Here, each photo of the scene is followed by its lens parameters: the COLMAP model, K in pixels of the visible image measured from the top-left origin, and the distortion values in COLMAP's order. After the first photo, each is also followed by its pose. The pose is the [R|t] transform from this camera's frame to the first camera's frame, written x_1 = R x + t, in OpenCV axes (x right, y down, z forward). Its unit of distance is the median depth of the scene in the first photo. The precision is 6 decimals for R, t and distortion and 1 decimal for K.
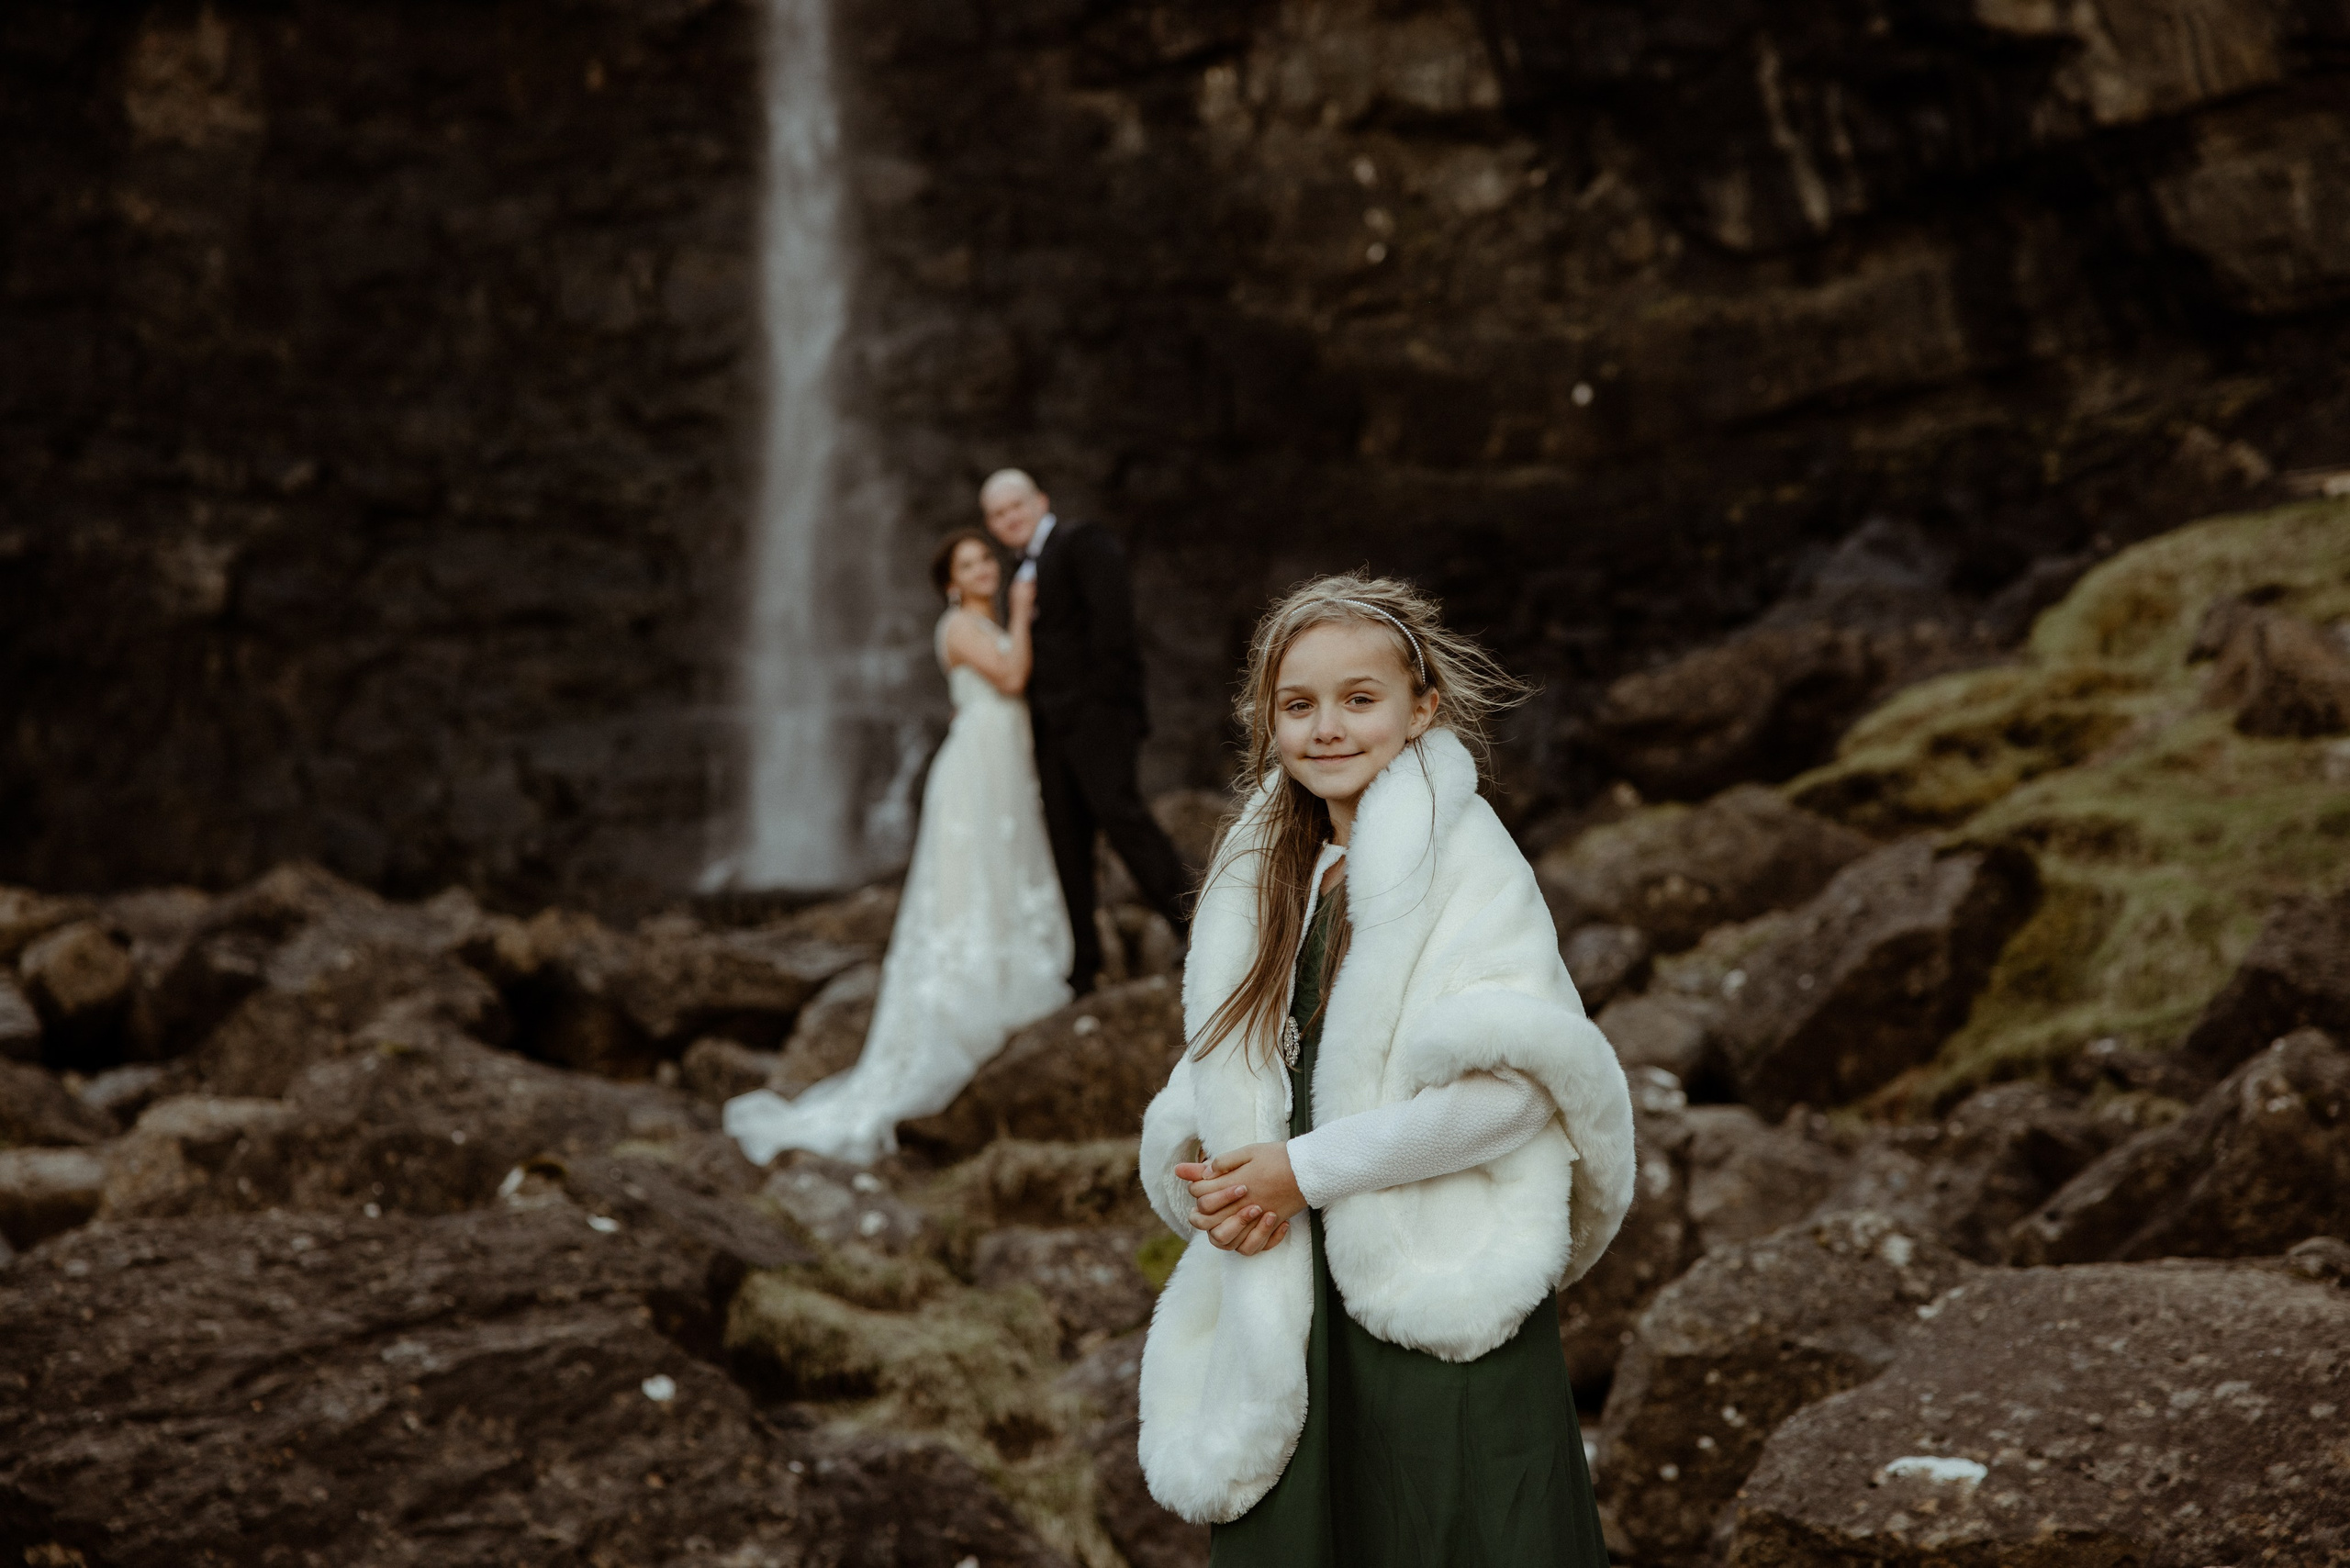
lens RADIAL K [[3867.6, 0, 1175.0], [0, 3867.6, 784.0], [0, 0, 1]] dist [0.045063, 0.020307]
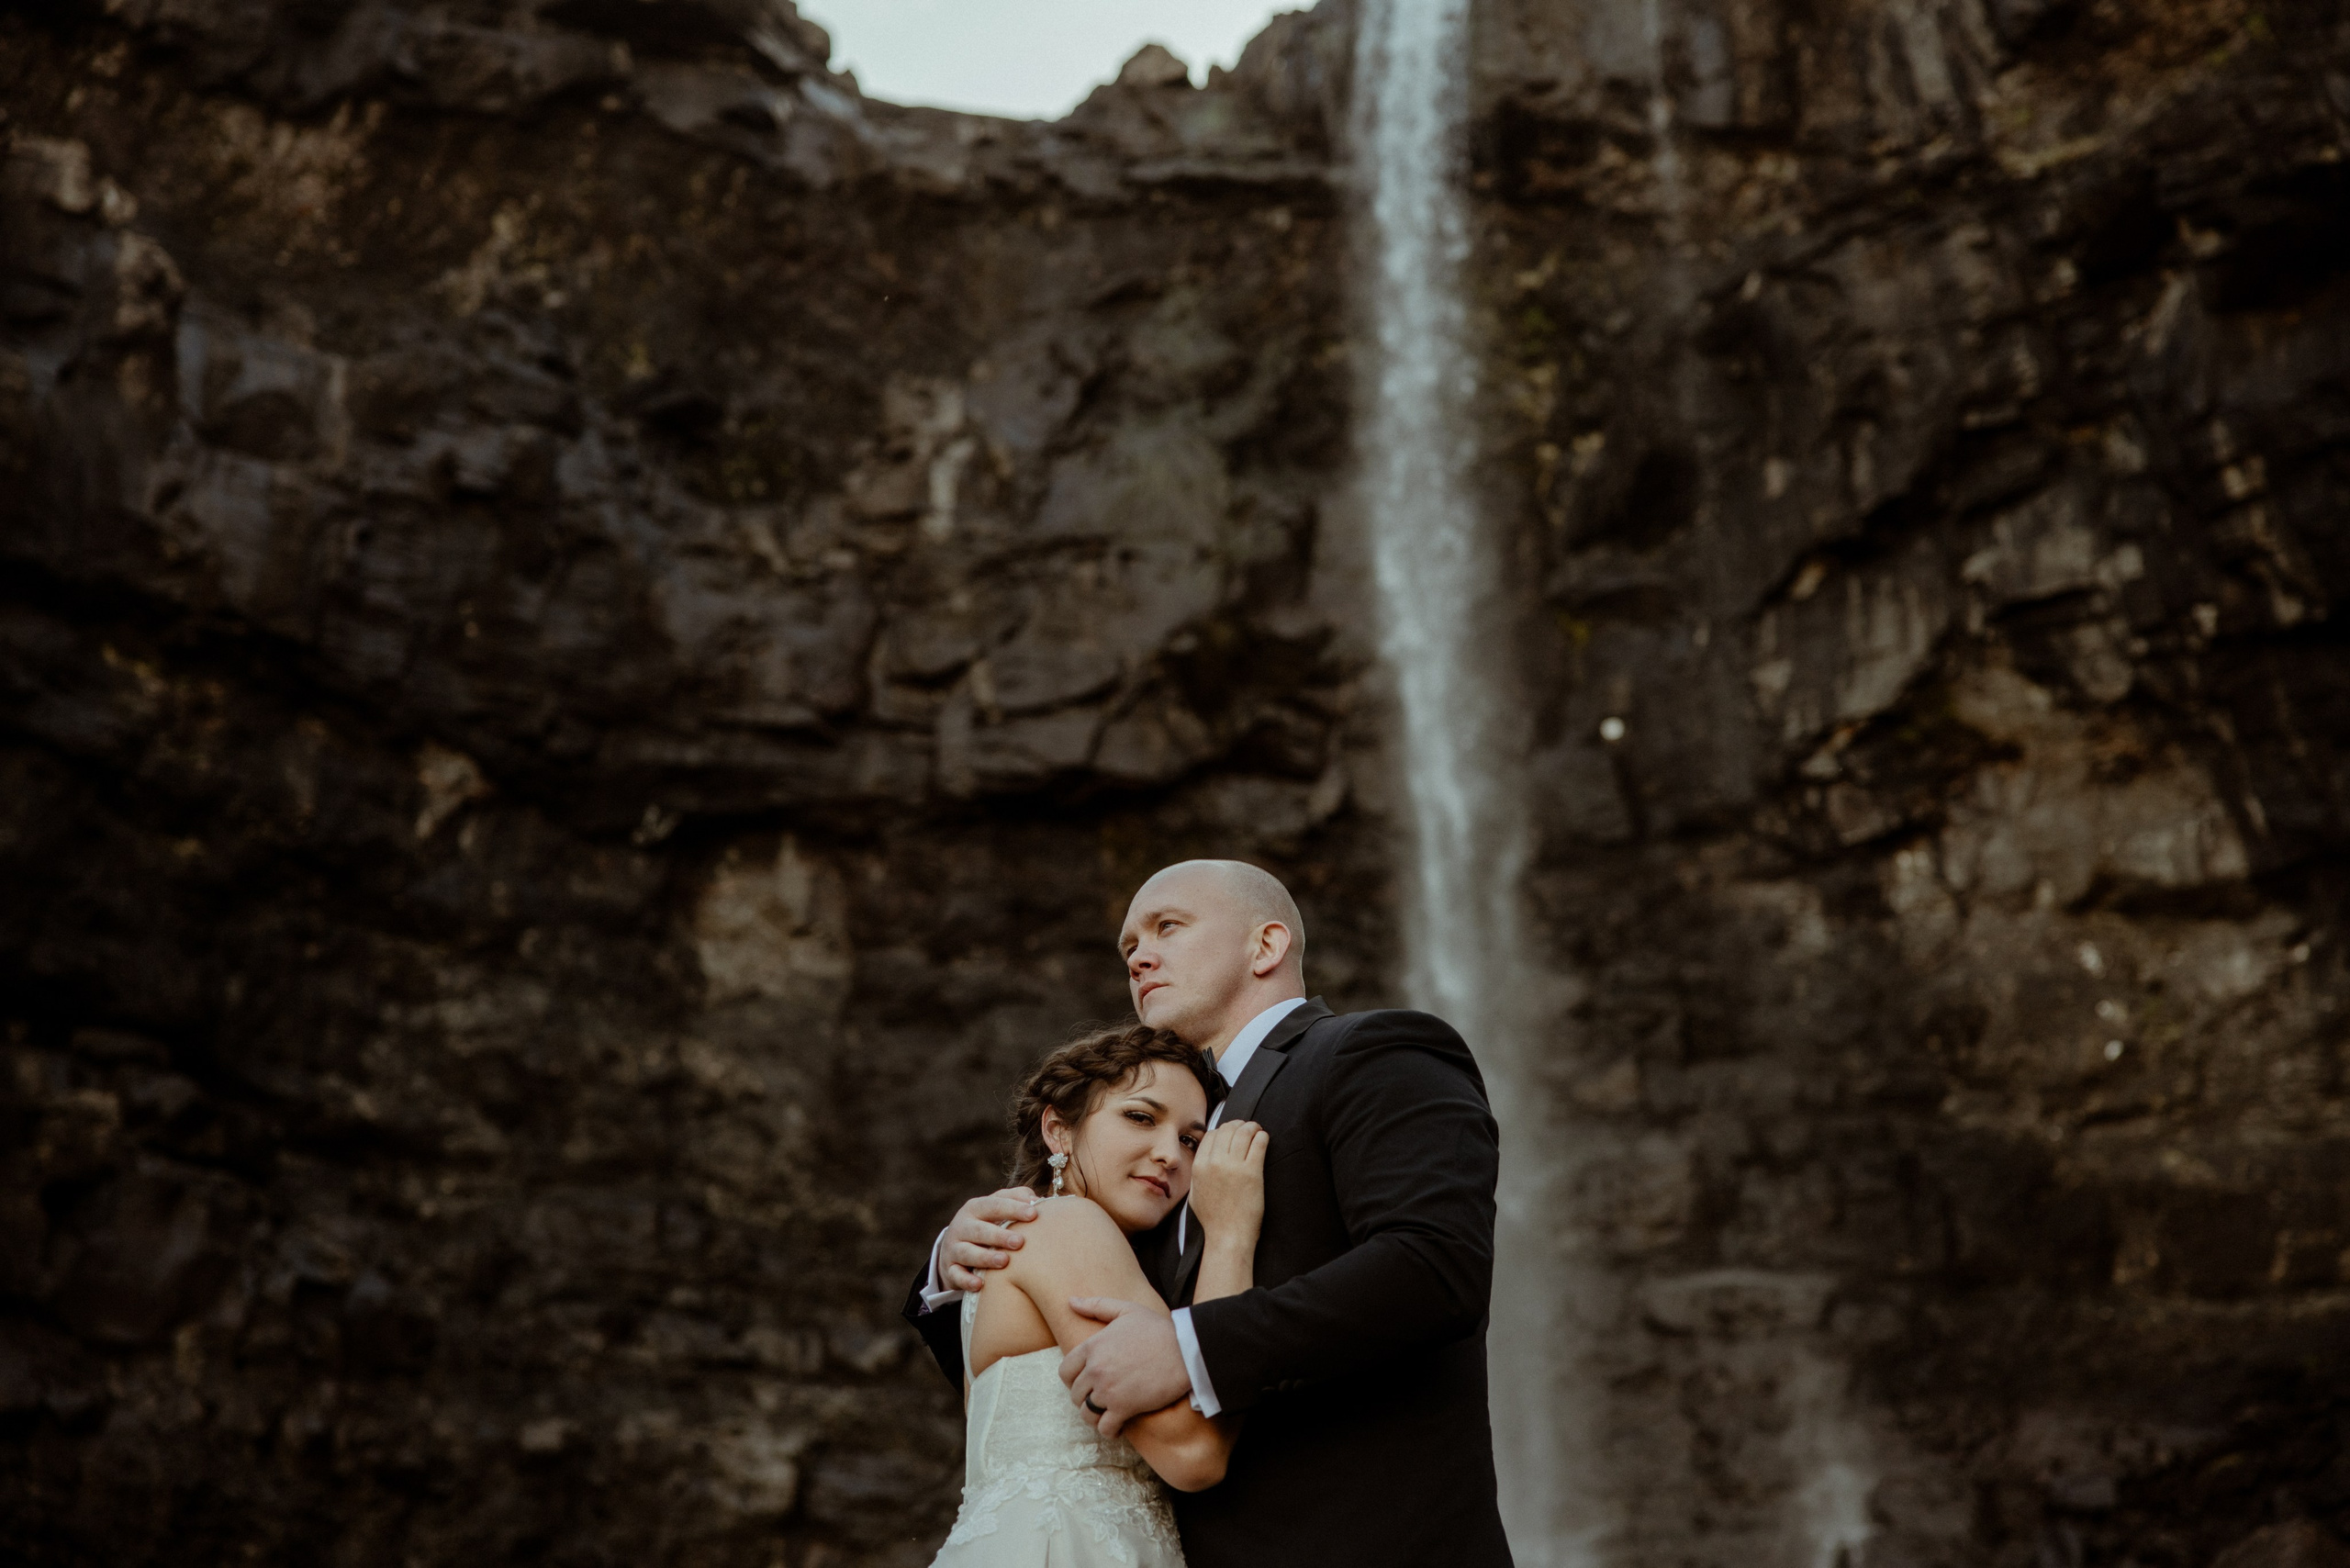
lens RADIAL K [[3867.6, 0, 1175.0], [0, 3867.6, 784.0], [0, 0, 1]] dist [0.045063, 0.020307]
pose [[0.984491, -0.062987, -0.163737, -0.021321], [0.021991, 0.970270, -0.241026, 0.020290], [0.174051, 0.233687, 0.956607, 0.356673]]
